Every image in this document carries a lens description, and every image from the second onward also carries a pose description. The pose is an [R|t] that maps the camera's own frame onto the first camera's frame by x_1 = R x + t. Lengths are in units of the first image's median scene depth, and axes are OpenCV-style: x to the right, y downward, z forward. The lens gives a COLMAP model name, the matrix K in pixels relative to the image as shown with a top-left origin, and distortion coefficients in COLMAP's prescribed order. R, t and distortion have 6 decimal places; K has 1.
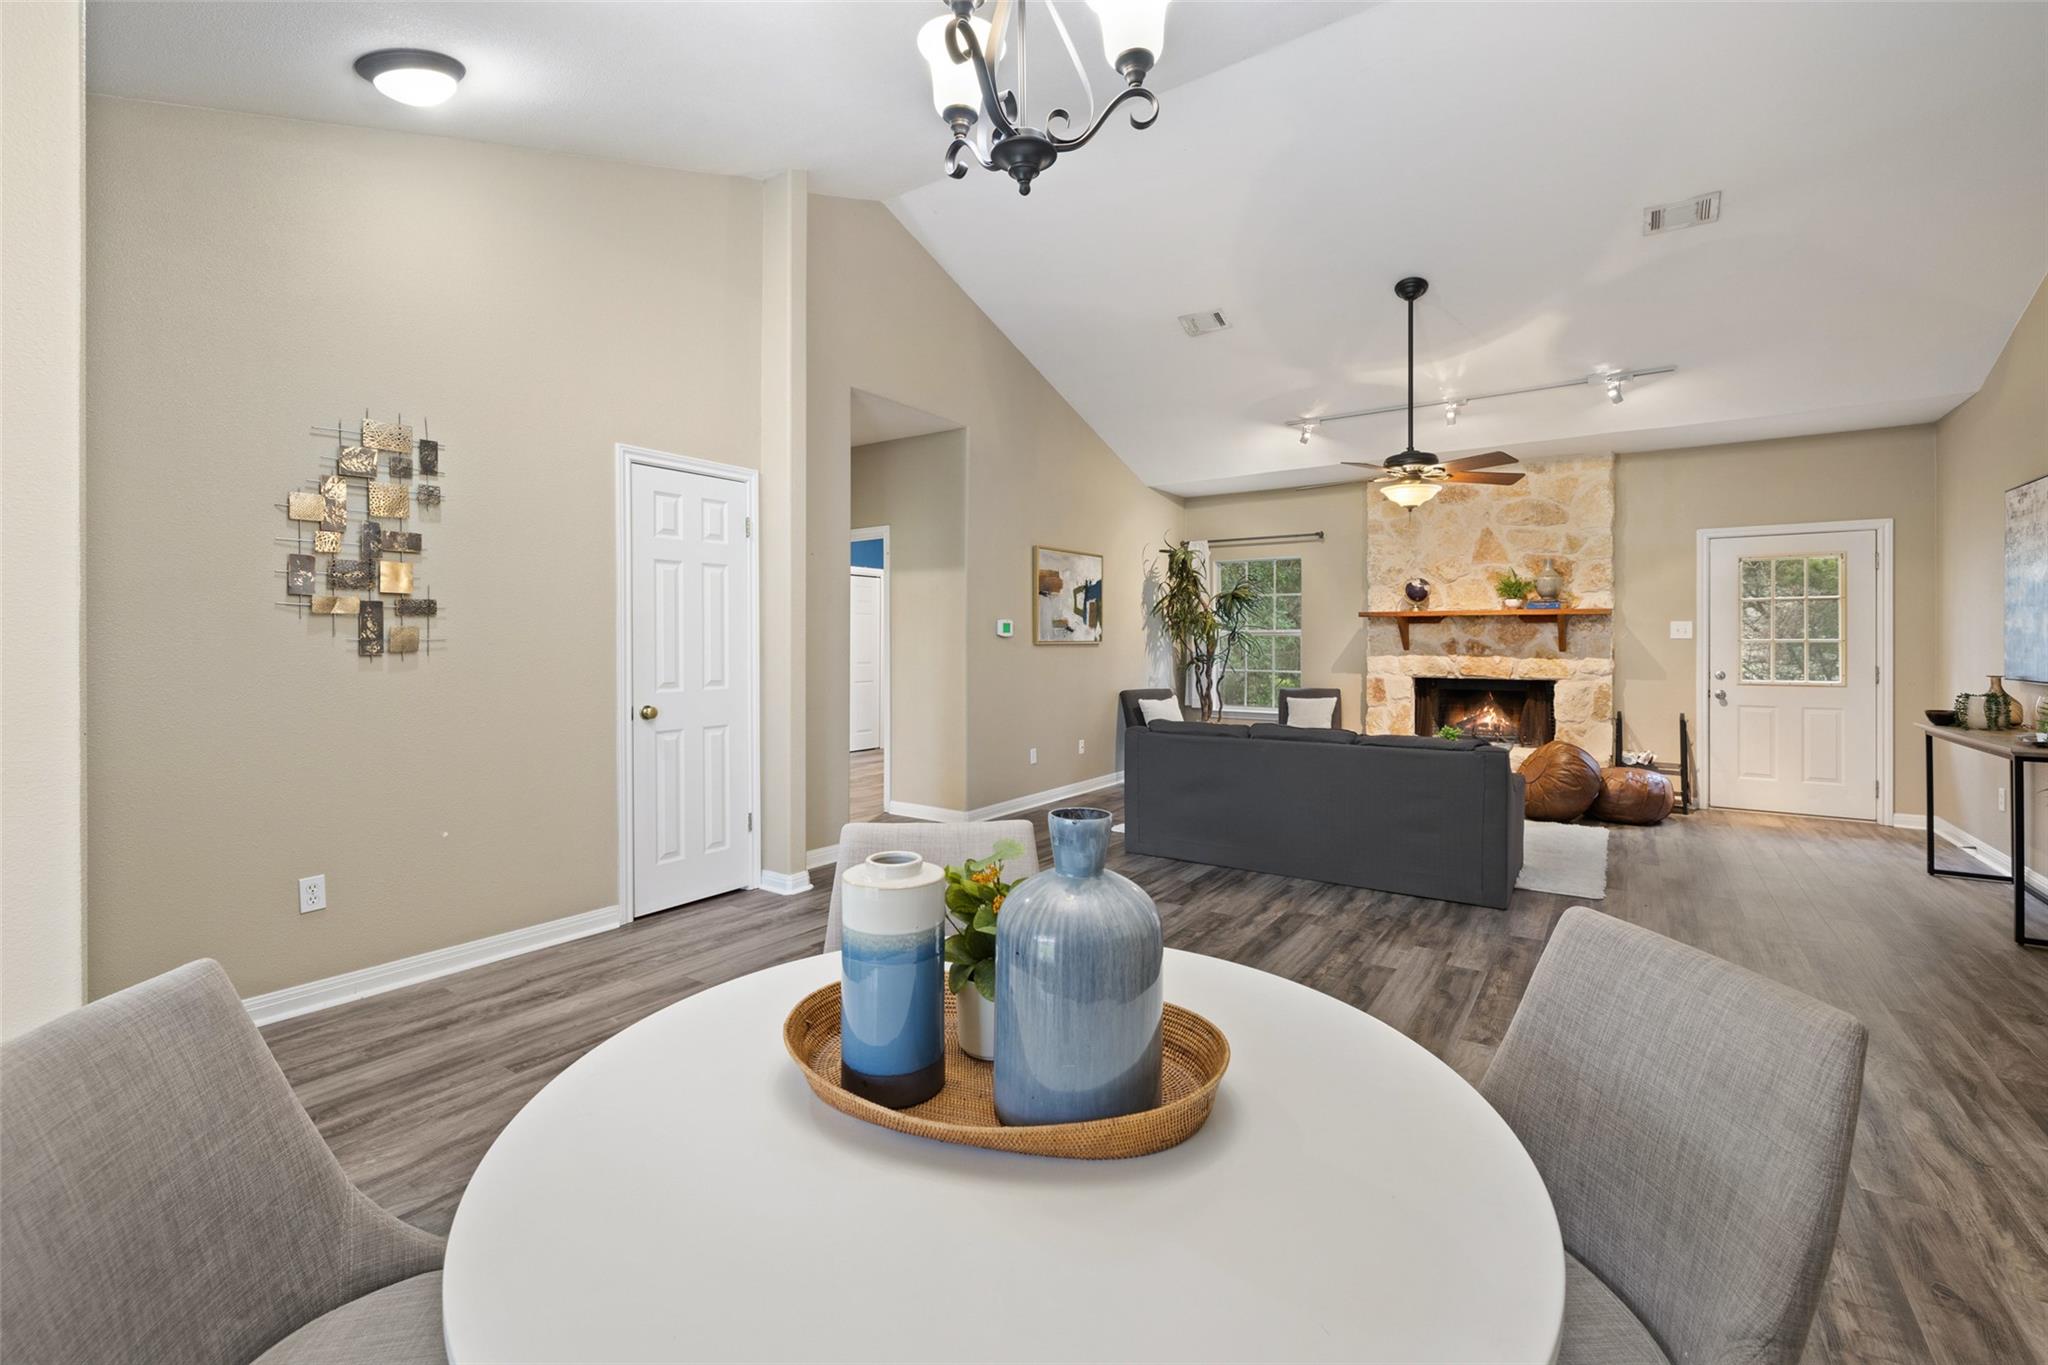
lens RADIAL K [[868.6, 0, 1029.7], [0, 868.6, 631.2], [0, 0, 1]] dist [-0.003096, 0.001518]
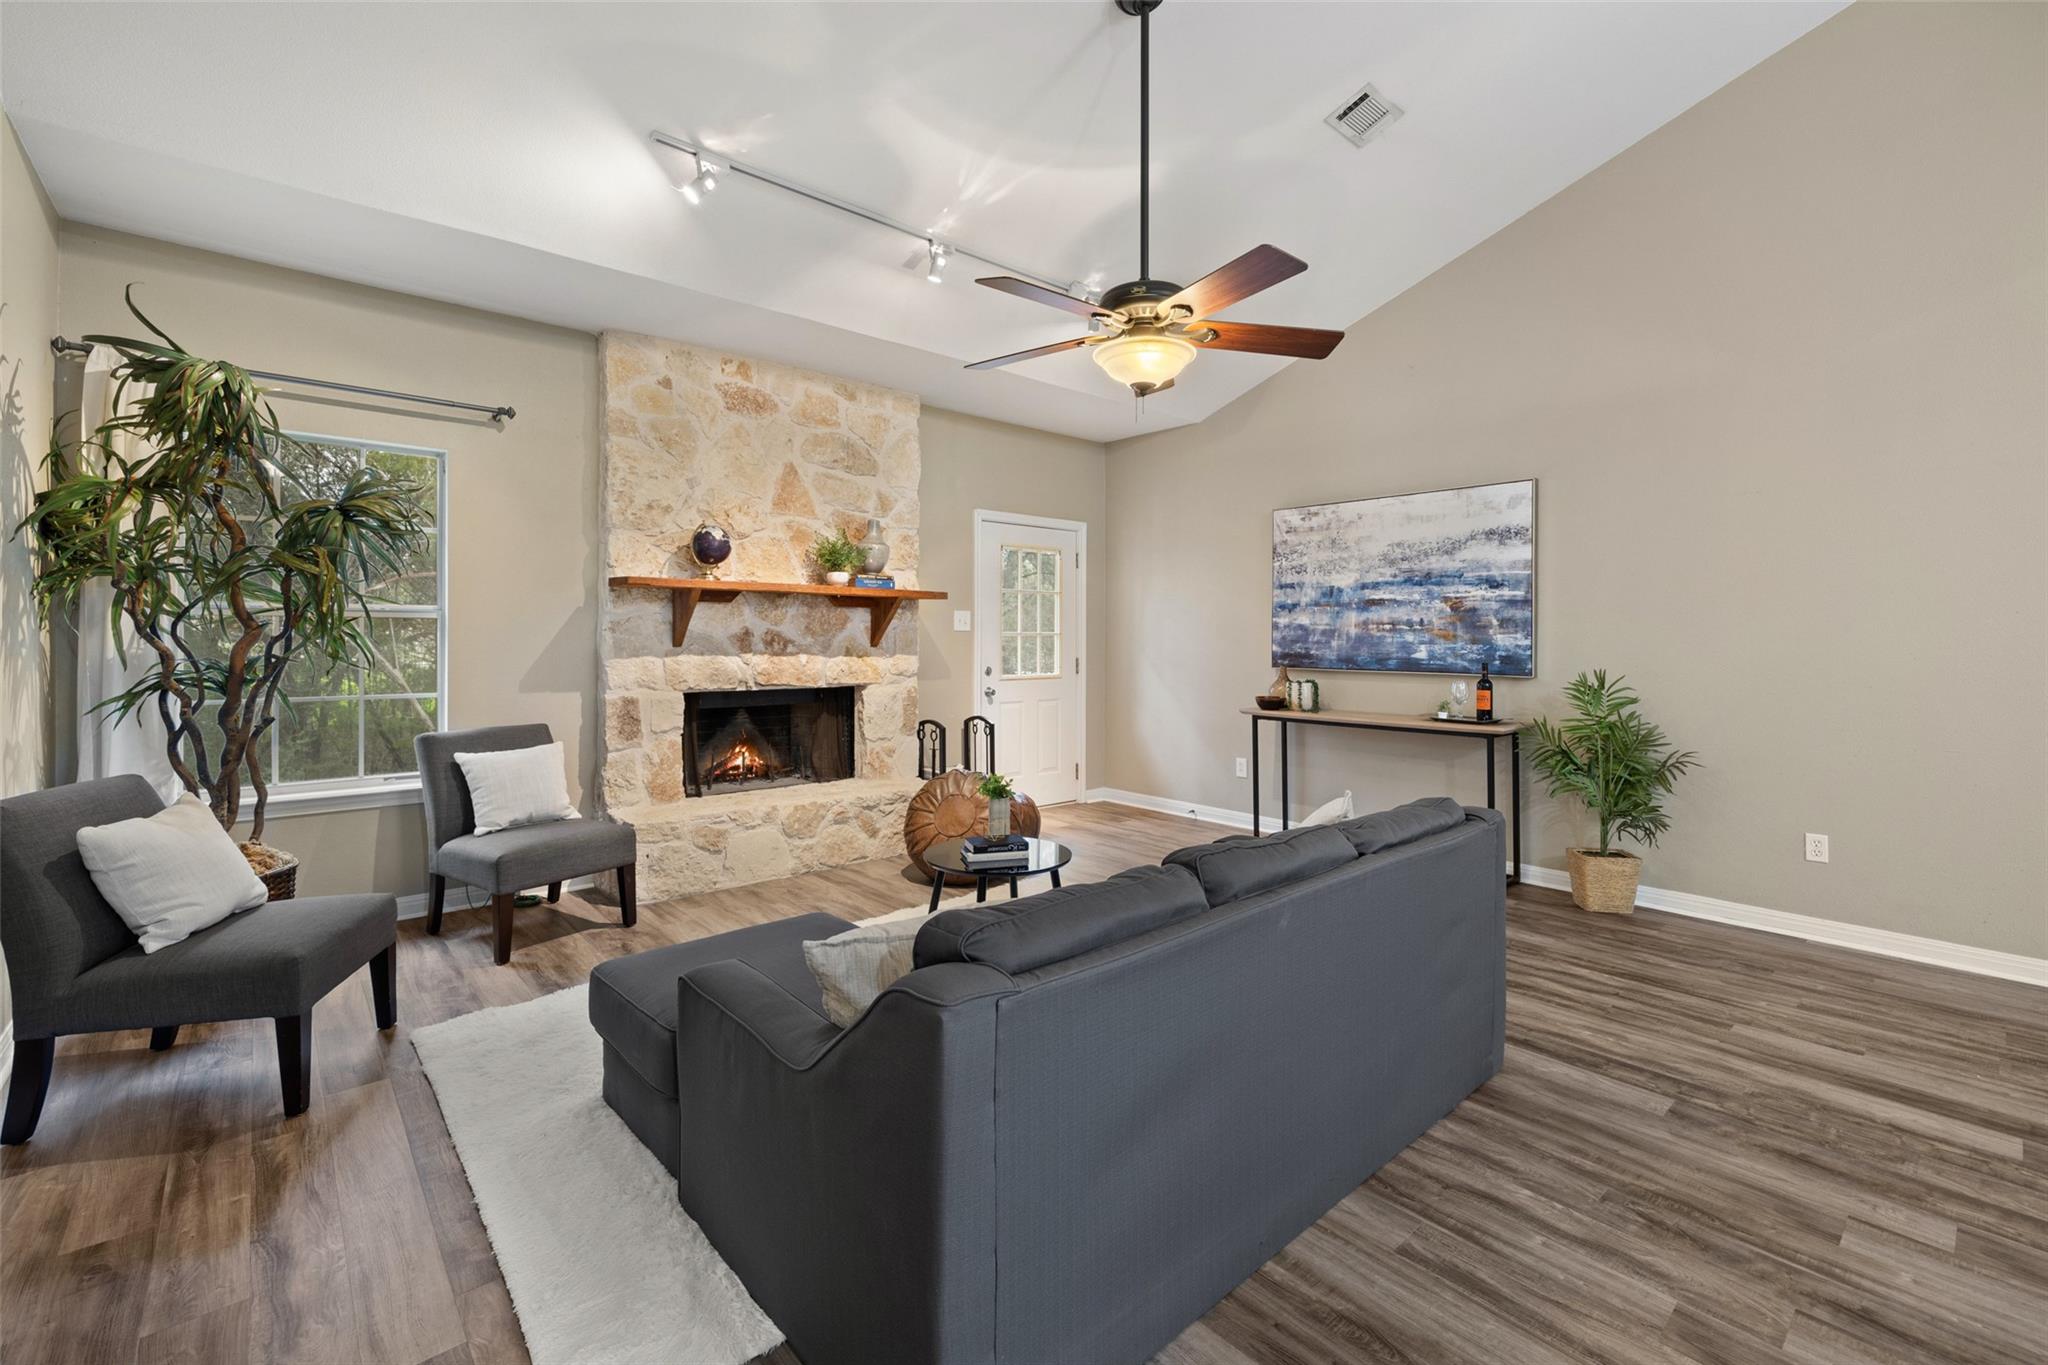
lens RADIAL K [[868.6, 0, 1022.4], [0, 868.6, 639.2], [0, 0, 1]] dist [-0.003096, 0.001518]
pose [[0.251329, -0.002927, 0.967897, -0.080886], [-0.016729, 0.999833, 0.007368, 0.009505], [-0.967757, -0.018044, 0.251239, 0.694699]]
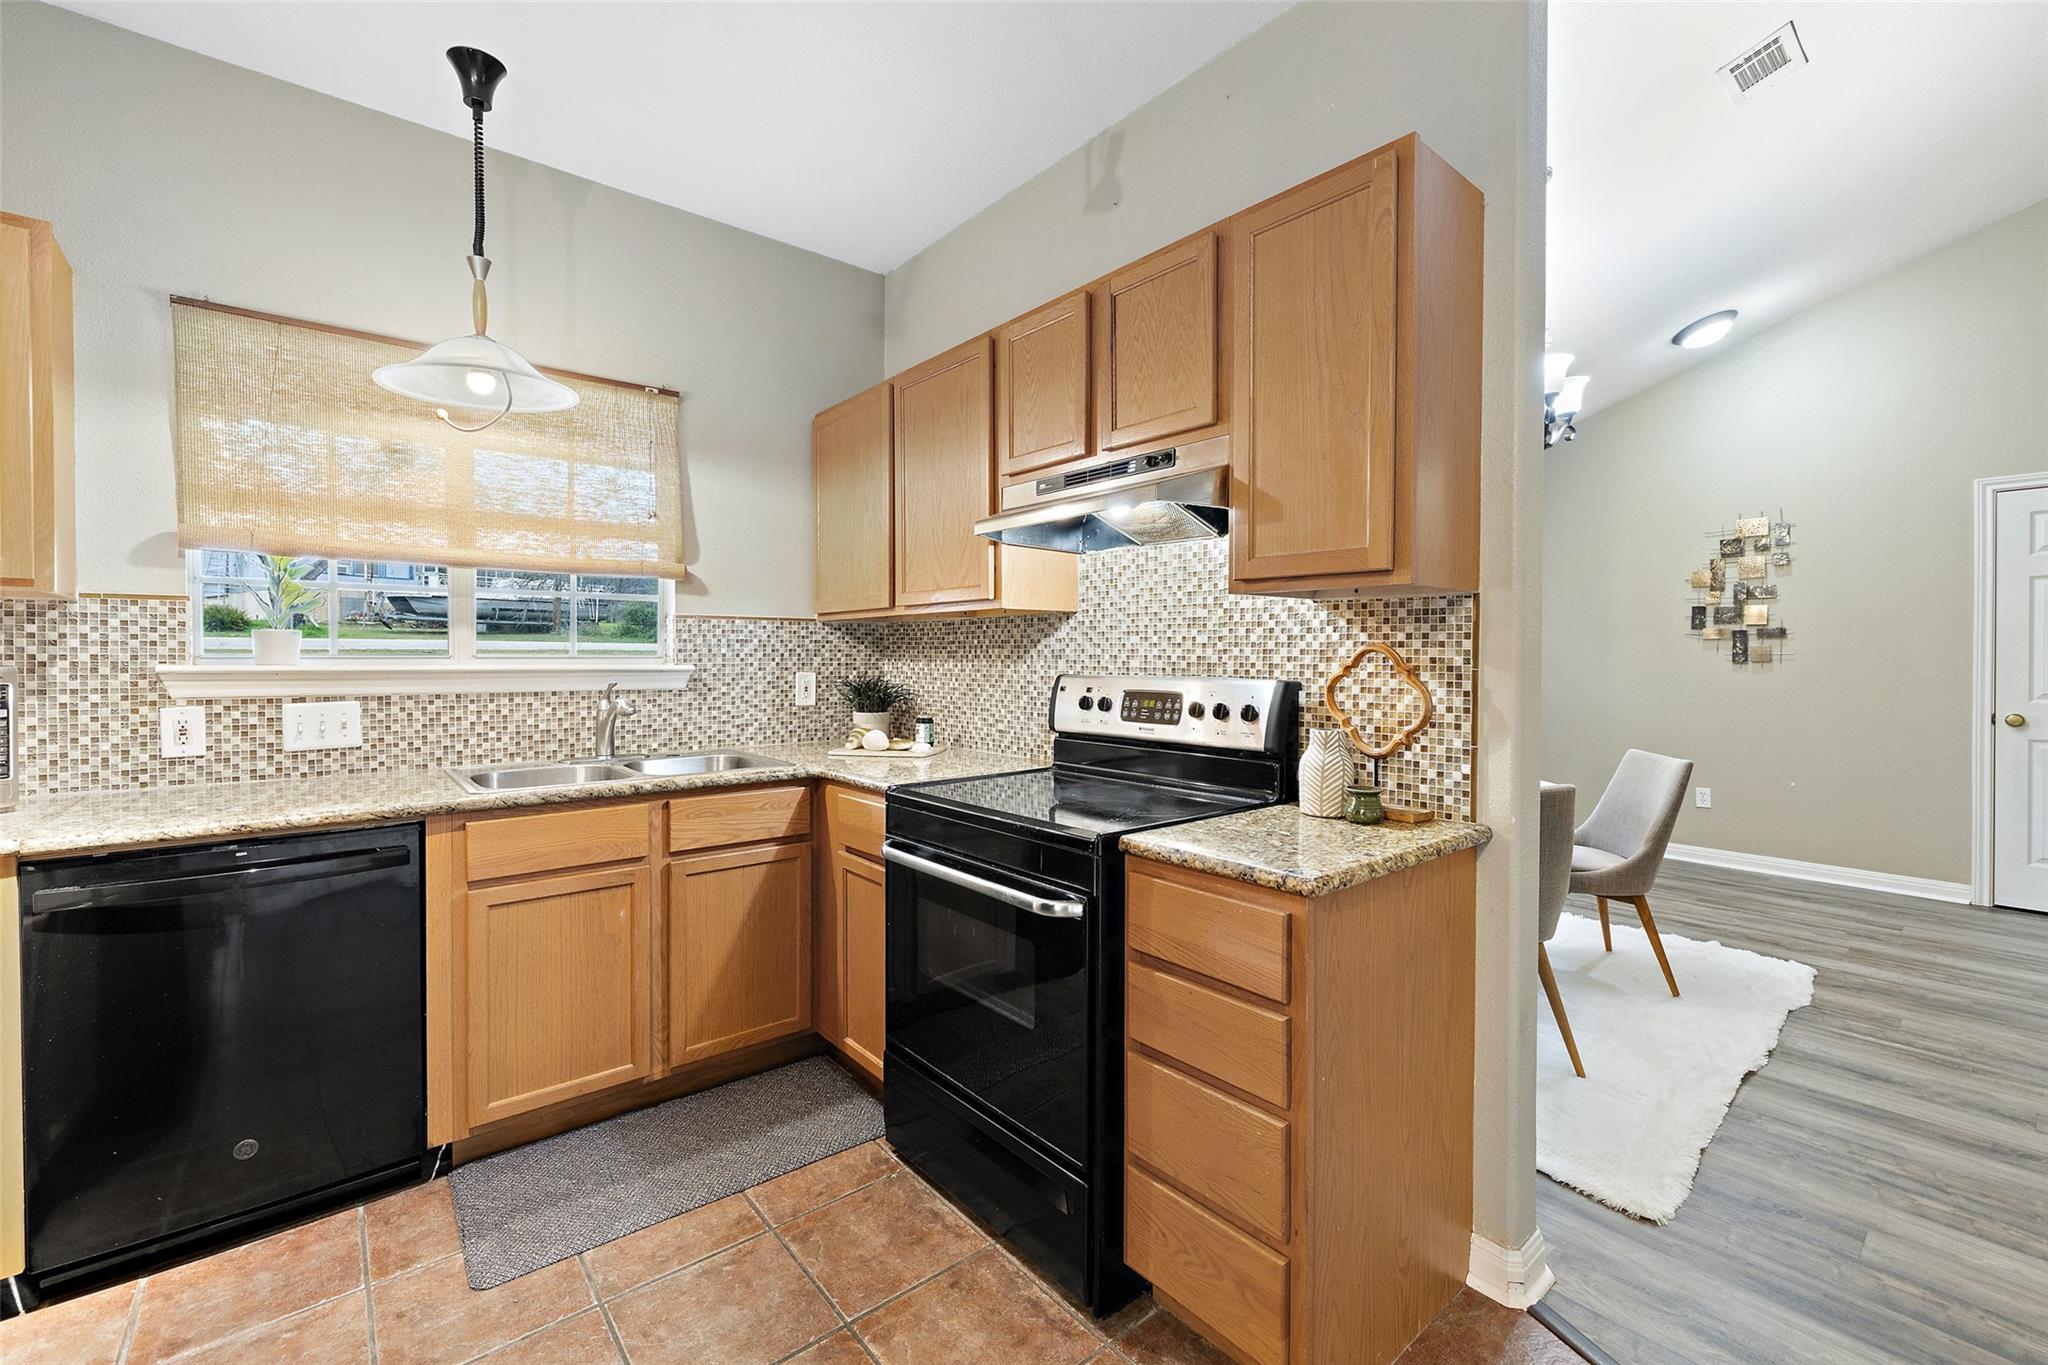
lens RADIAL K [[868.6, 0, 1022.1], [0, 868.6, 663.9], [0, 0, 1]] dist [-0.003096, 0.001518]
pose [[-0.268526, 0.007515, -0.963243, 0.523632], [0.012082, 0.999917, 0.004433, 0.002161], [0.963197, -0.010447, -0.268595, 0.058136]]
